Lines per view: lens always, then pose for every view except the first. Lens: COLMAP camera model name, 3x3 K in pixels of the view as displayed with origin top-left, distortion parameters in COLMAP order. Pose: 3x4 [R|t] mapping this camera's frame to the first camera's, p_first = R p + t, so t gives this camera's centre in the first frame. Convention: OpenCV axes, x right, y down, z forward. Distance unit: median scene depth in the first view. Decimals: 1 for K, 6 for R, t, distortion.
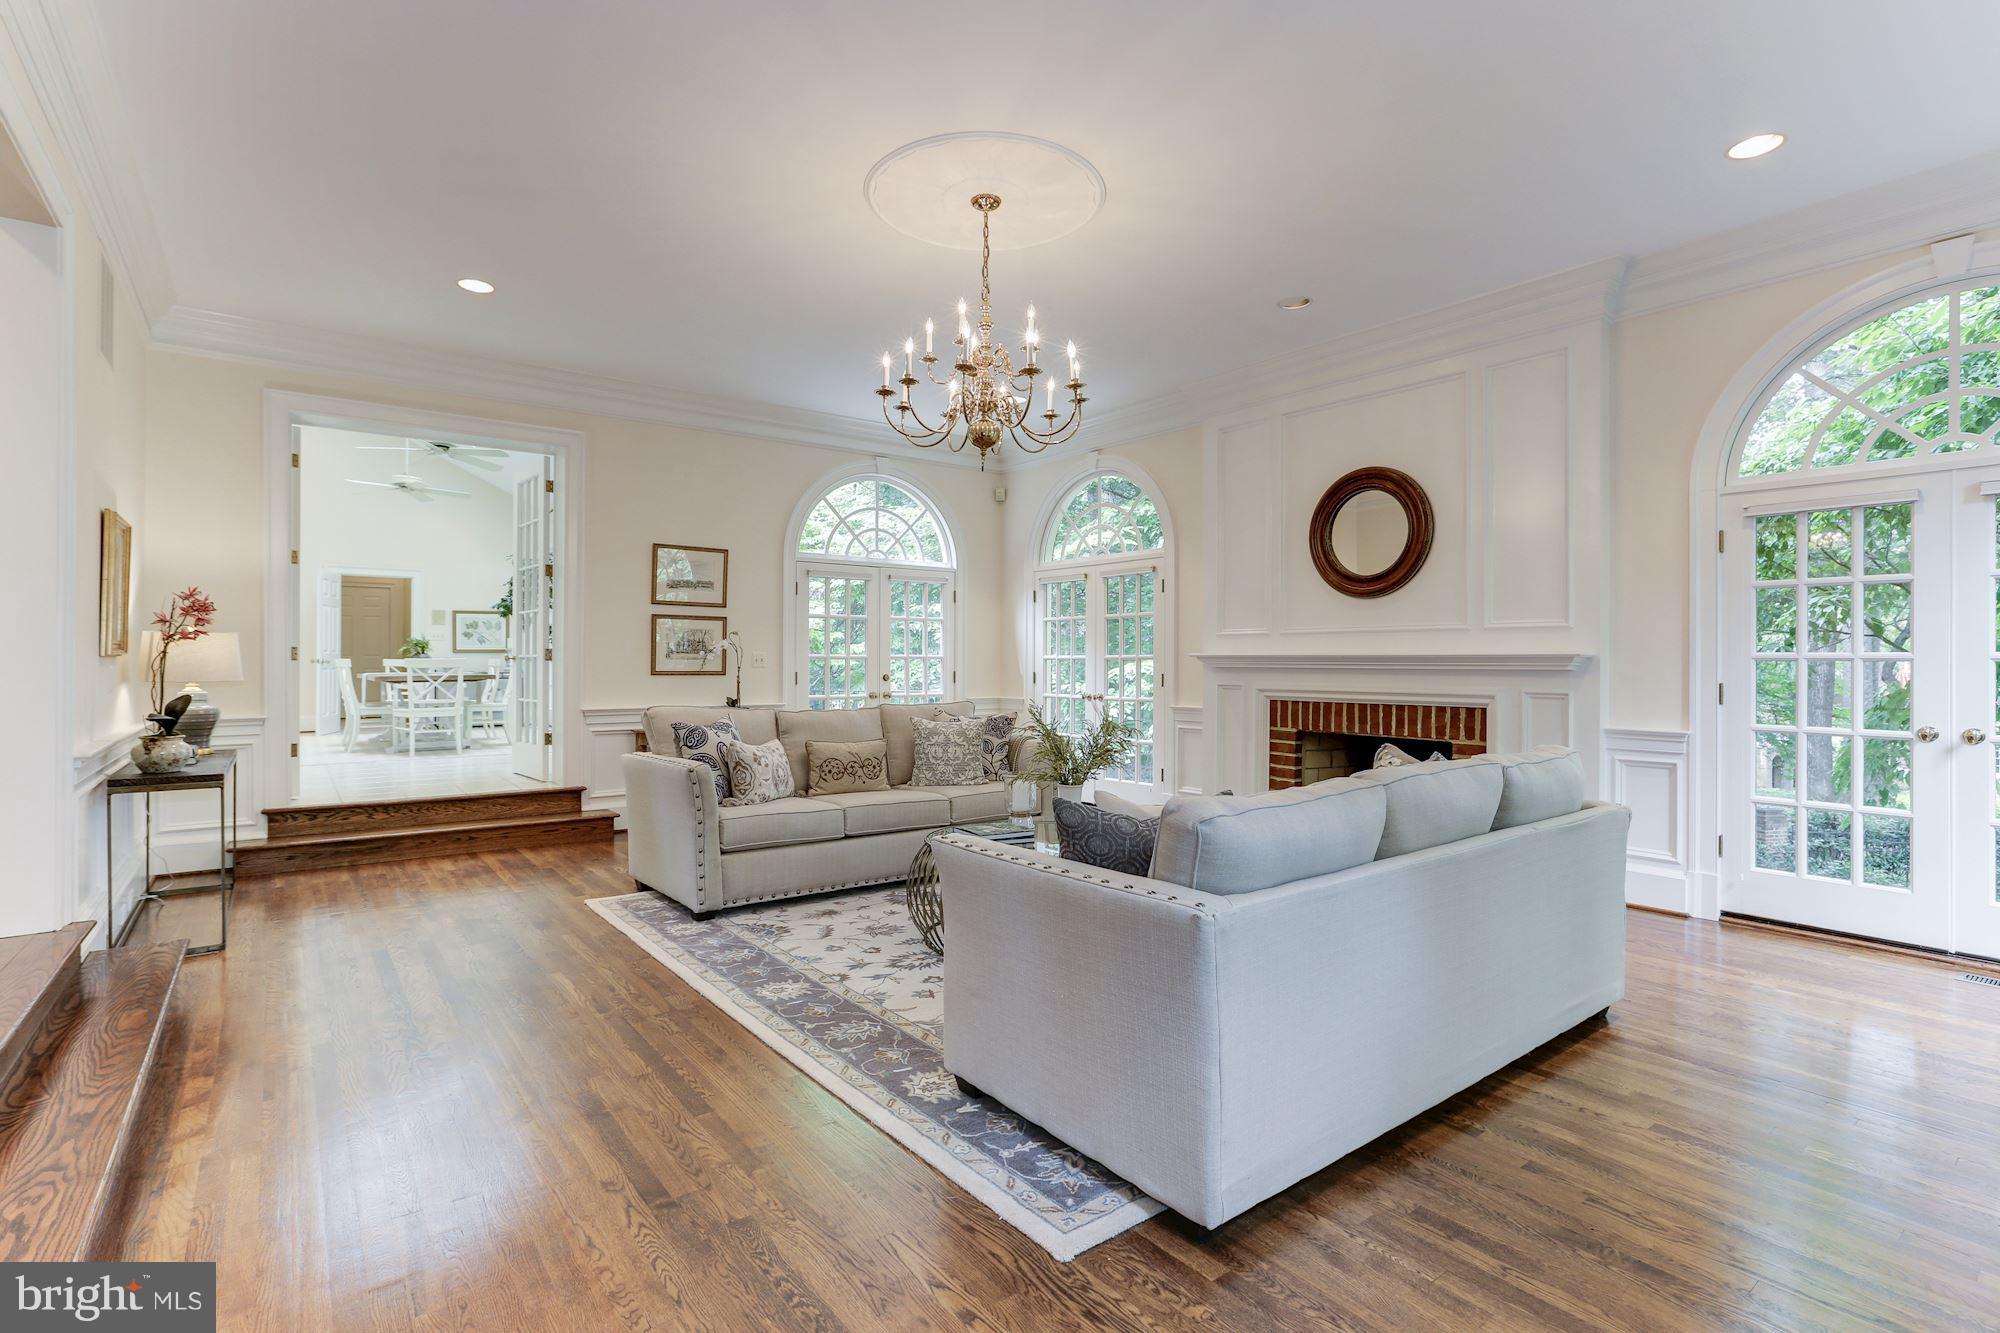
lens RADIAL K [[959.6, 0, 1005.7], [0, 959.6, 661.7], [0, 0, 1]] dist [-0.018672, 0.000885]
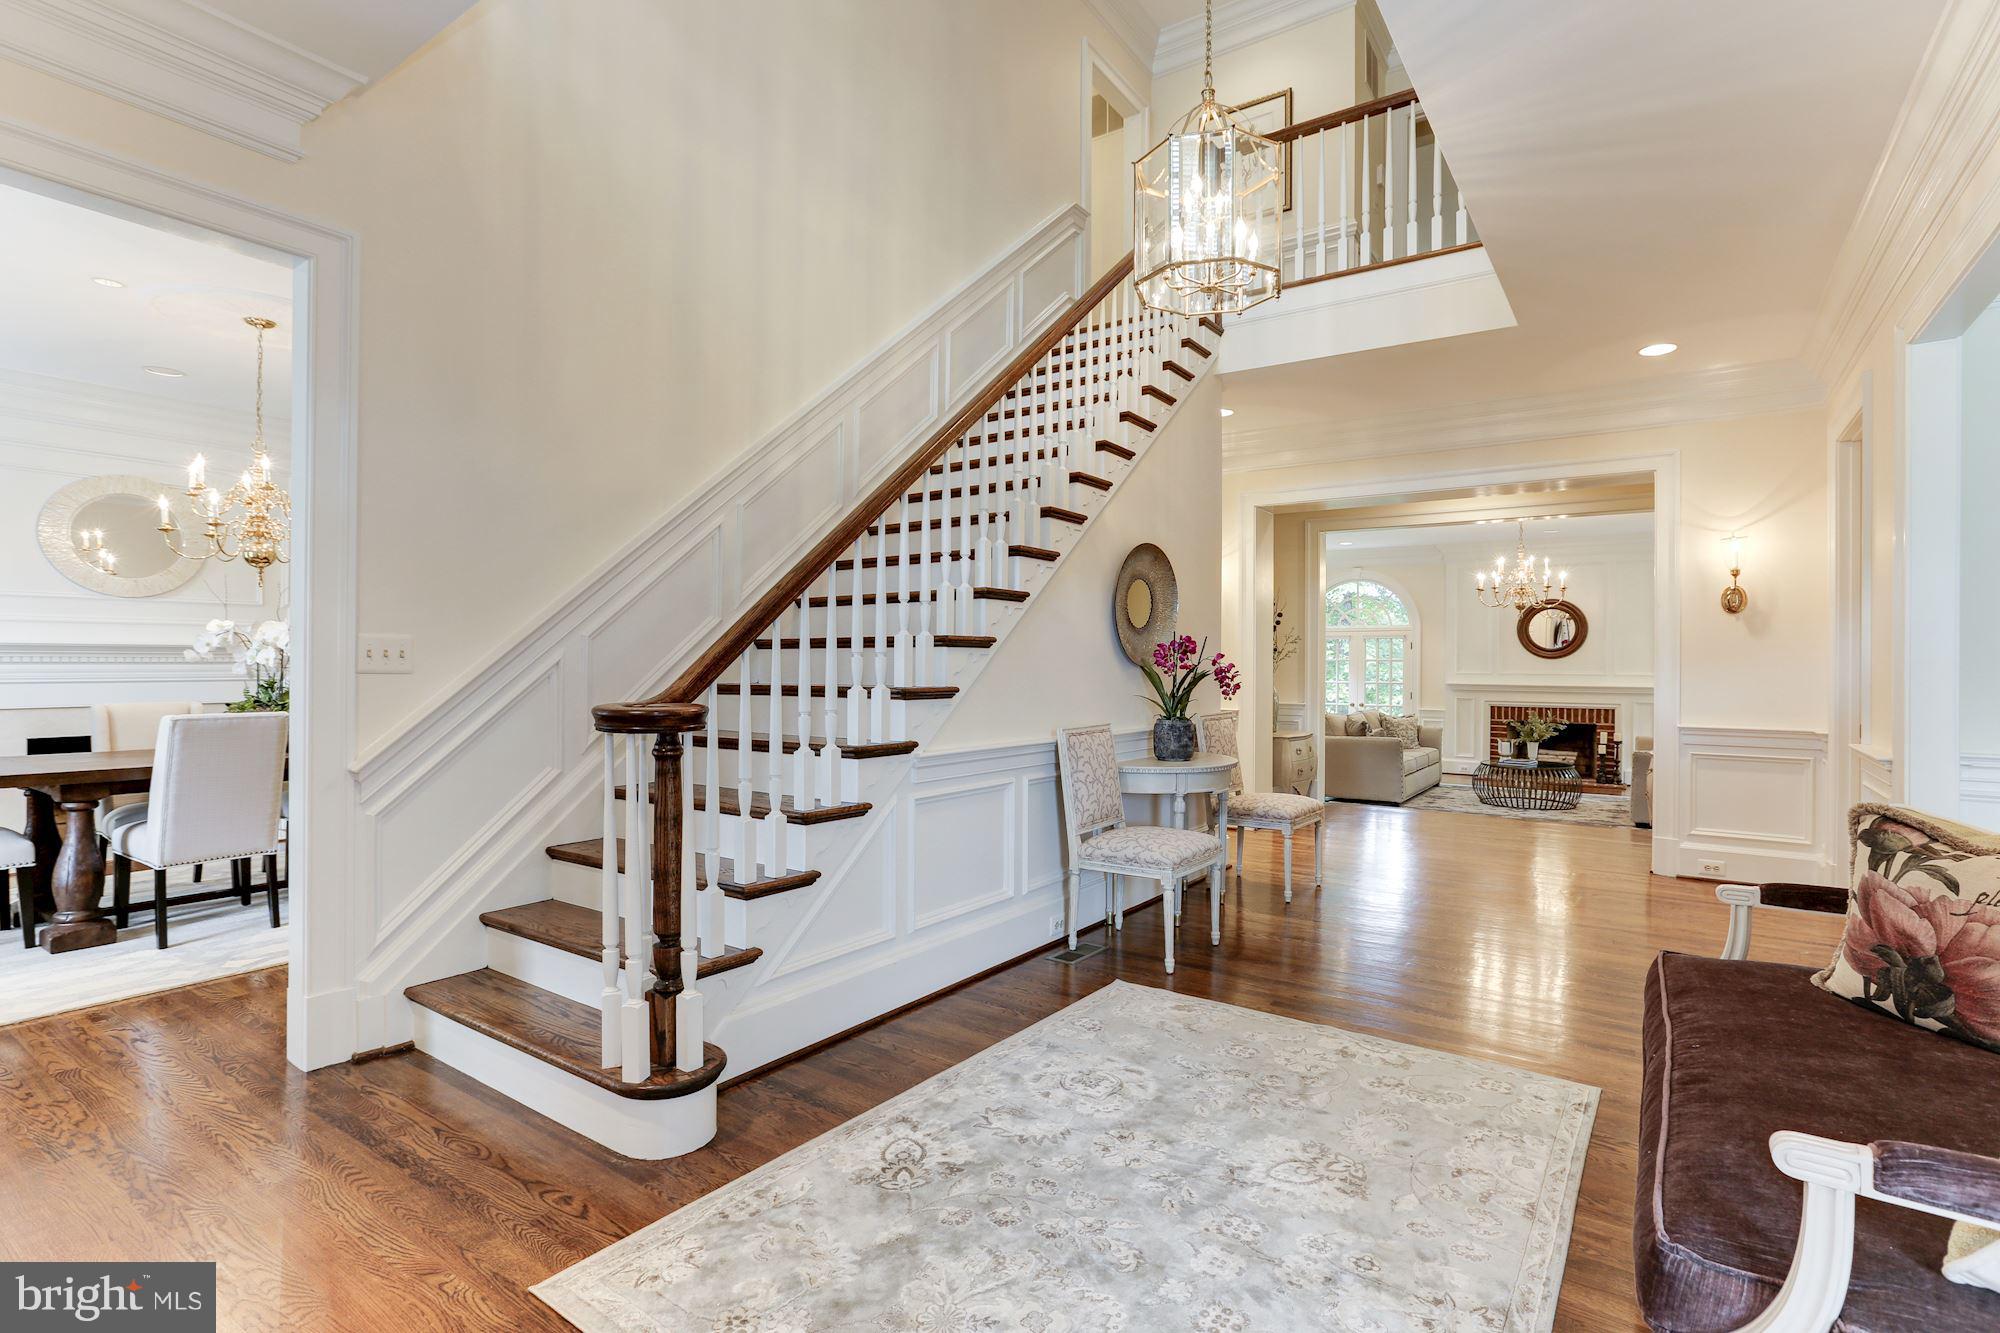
lens RADIAL K [[959.6, 0, 1005.7], [0, 959.6, 661.7], [0, 0, 1]] dist [-0.018672, 0.000885]
pose [[0.954046, -0.000469, 0.299659, -1.358310], [-0.002753, 0.999943, 0.010330, -0.072612], [-0.299647, -0.010680, 0.953990, -0.596808]]
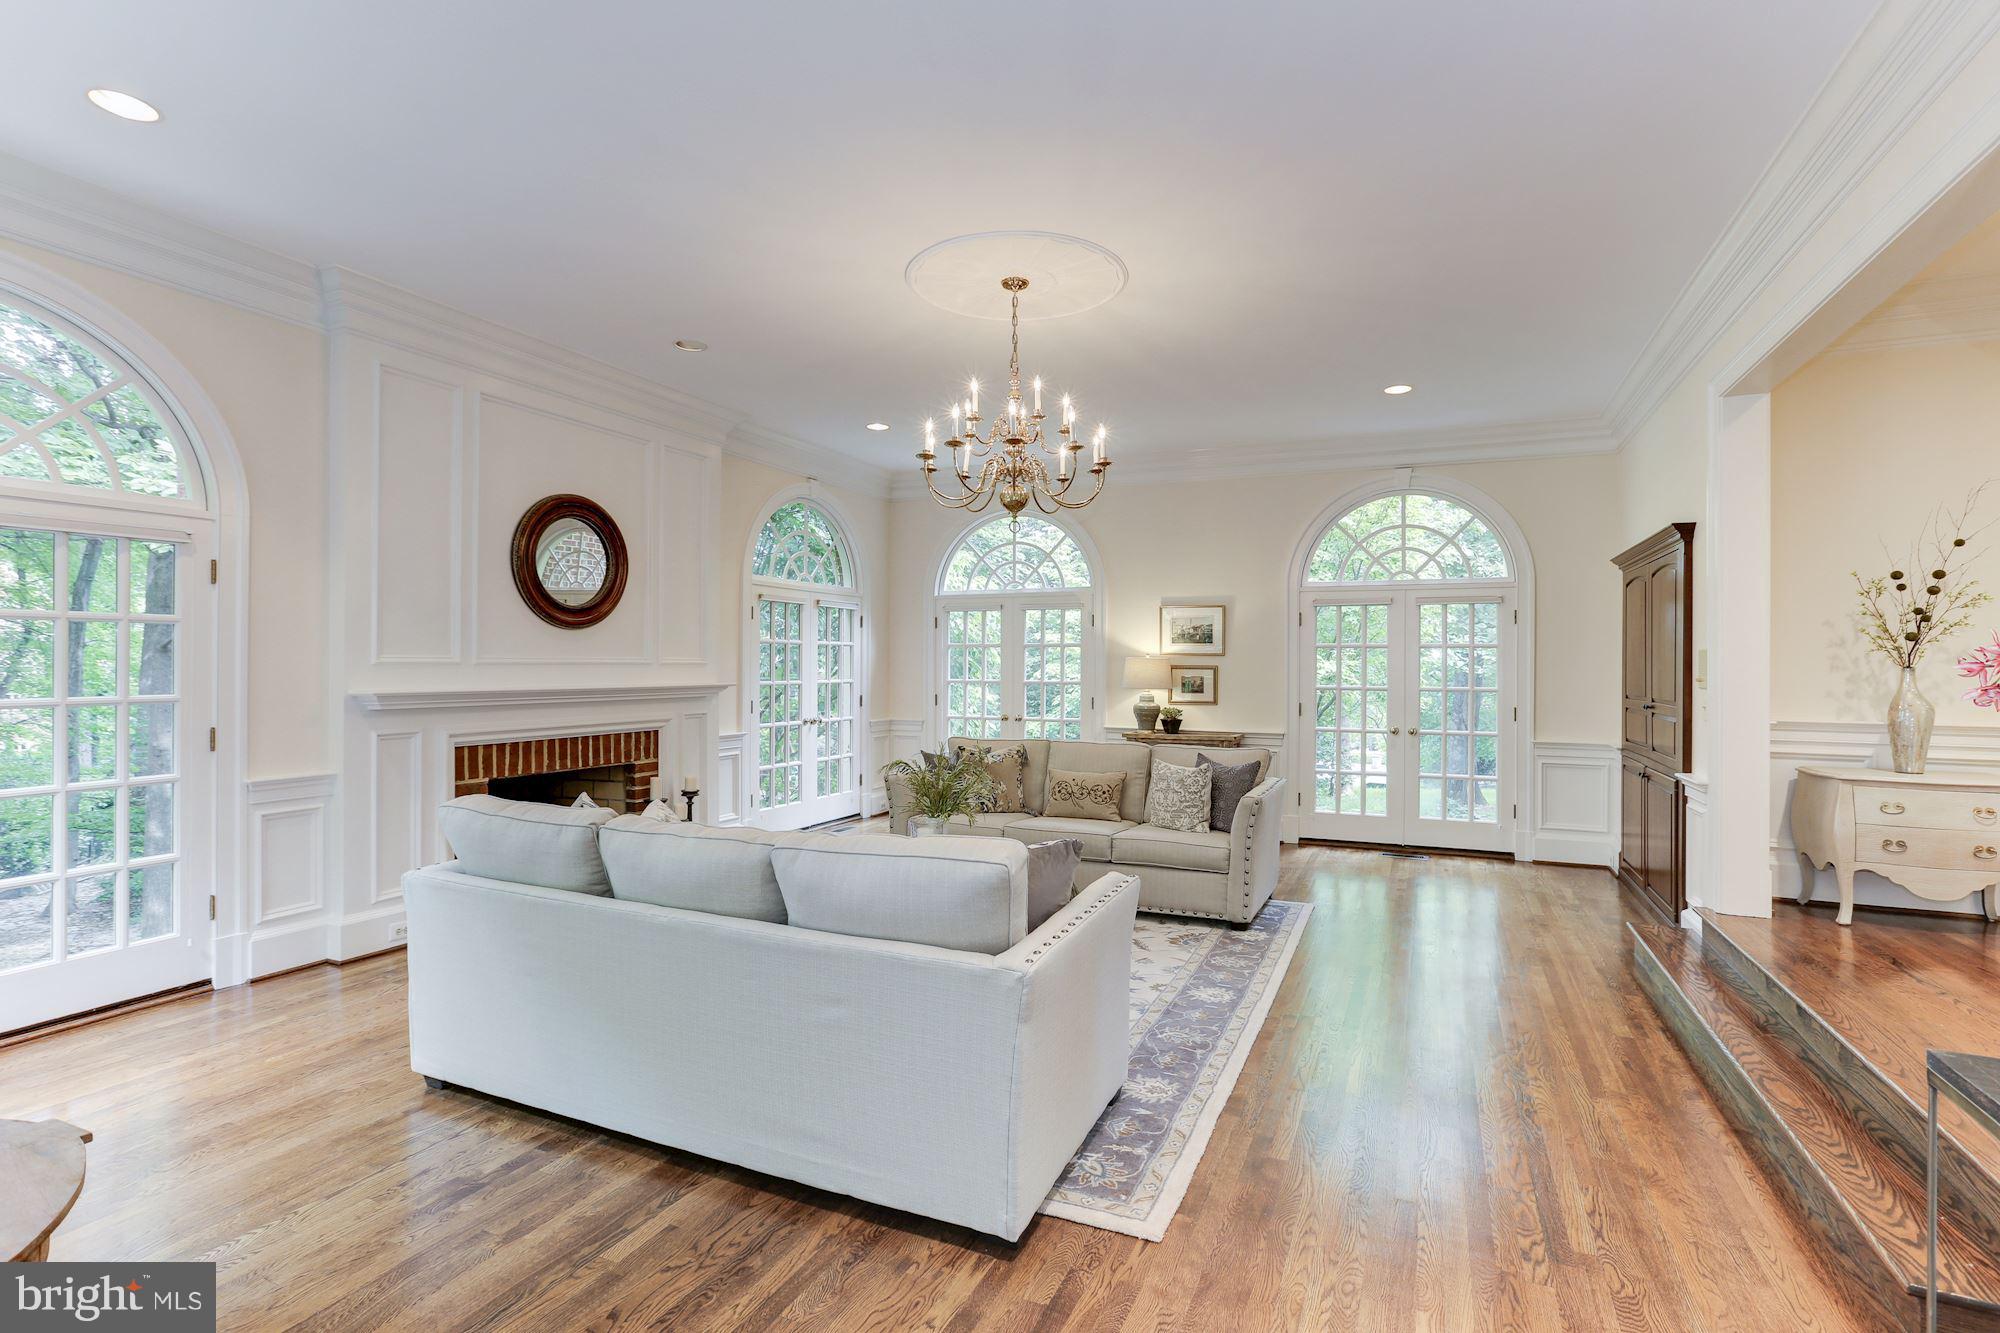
lens RADIAL K [[959.6, 0, 1005.7], [0, 959.6, 661.7], [0, 0, 1]] dist [-0.018672, 0.000885]
pose [[-0.469681, 0.000230, 0.882836, -0.701295], [-0.000423, 1.000000, -0.000486, -0.033484], [-0.882836, -0.000602, -0.469681, 1.093952]]
